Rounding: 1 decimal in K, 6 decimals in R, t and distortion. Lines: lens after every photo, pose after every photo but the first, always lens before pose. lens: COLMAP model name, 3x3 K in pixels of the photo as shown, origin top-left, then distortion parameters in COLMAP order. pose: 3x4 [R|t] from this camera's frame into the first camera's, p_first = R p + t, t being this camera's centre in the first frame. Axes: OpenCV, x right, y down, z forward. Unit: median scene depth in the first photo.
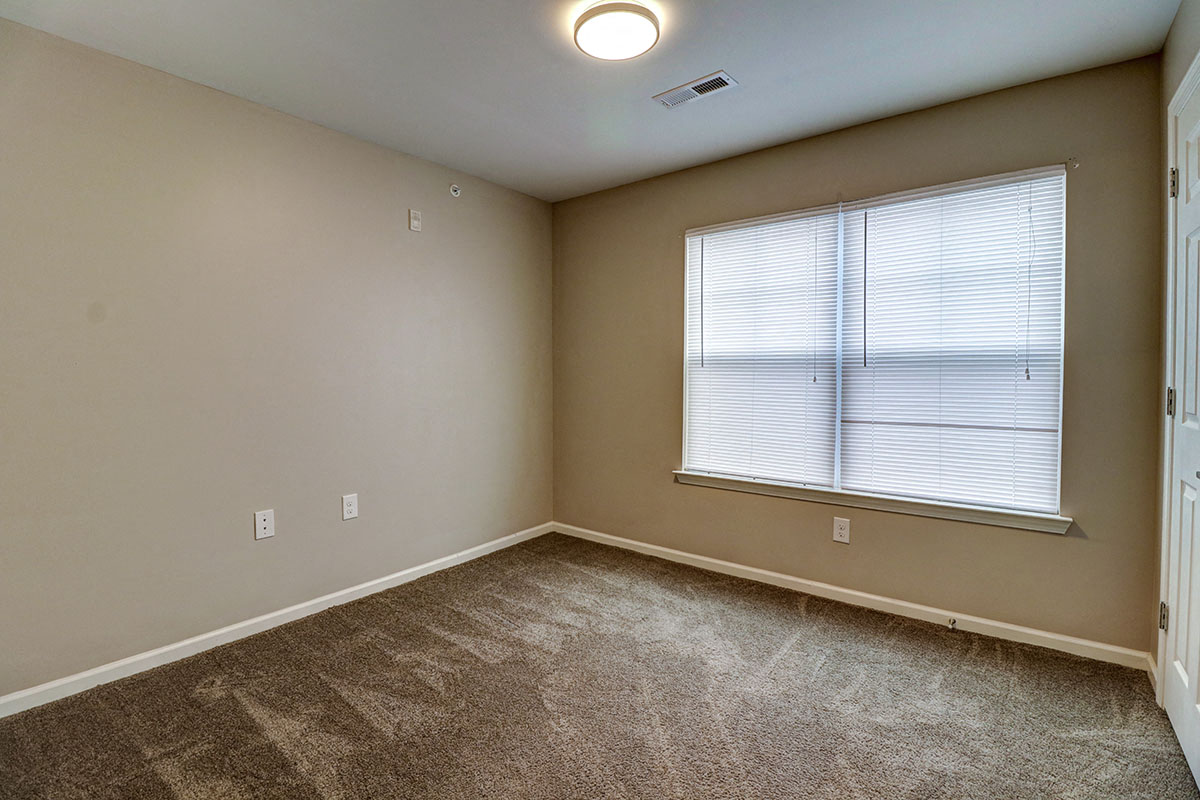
lens RADIAL K [[556.8, 0, 593.2], [0, 556.8, 375.8], [0, 0, 1]] dist [-0.004560, -0.008094]
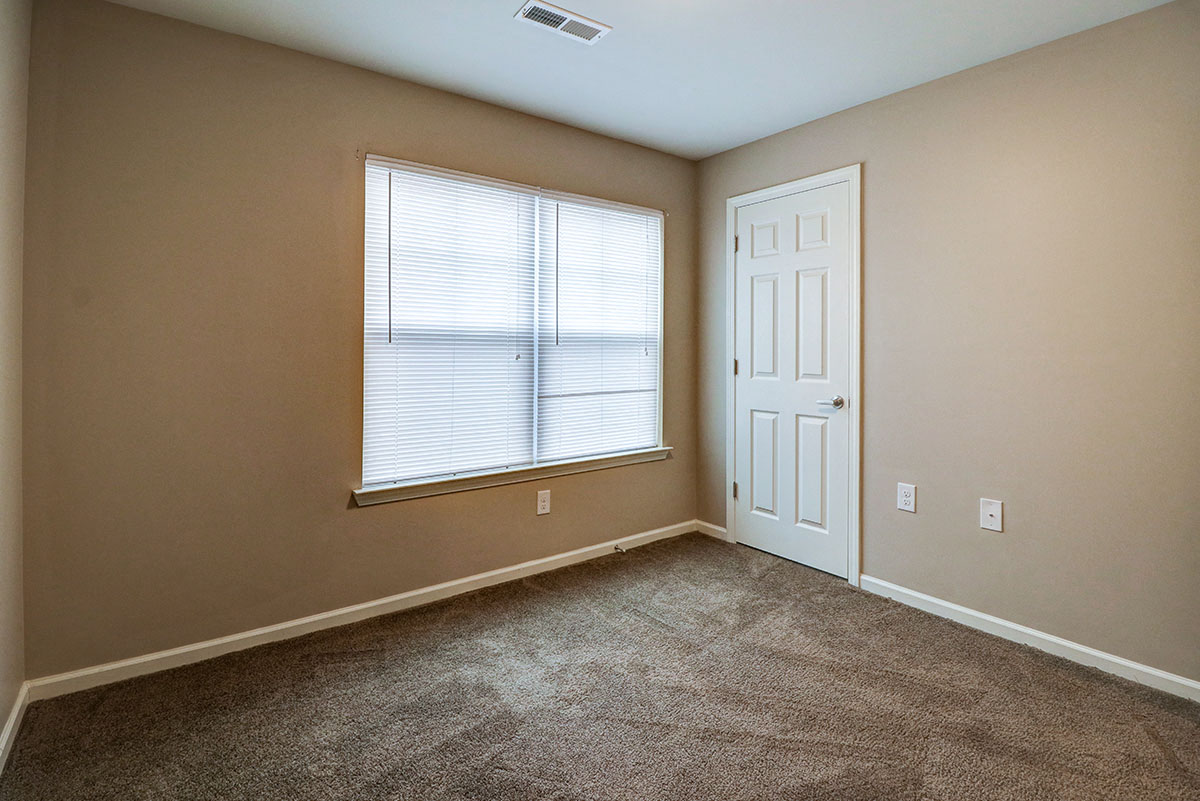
lens RADIAL K [[575.9, 0, 587.2], [0, 575.9, 341.9], [0, 0, 1]] dist [0.000738, 0.000287]
pose [[0.267645, 0.009641, 0.963469, -0.562314], [0.000662, 0.999948, -0.010190, -0.010613], [-0.963517, 0.003365, 0.267624, 0.623189]]
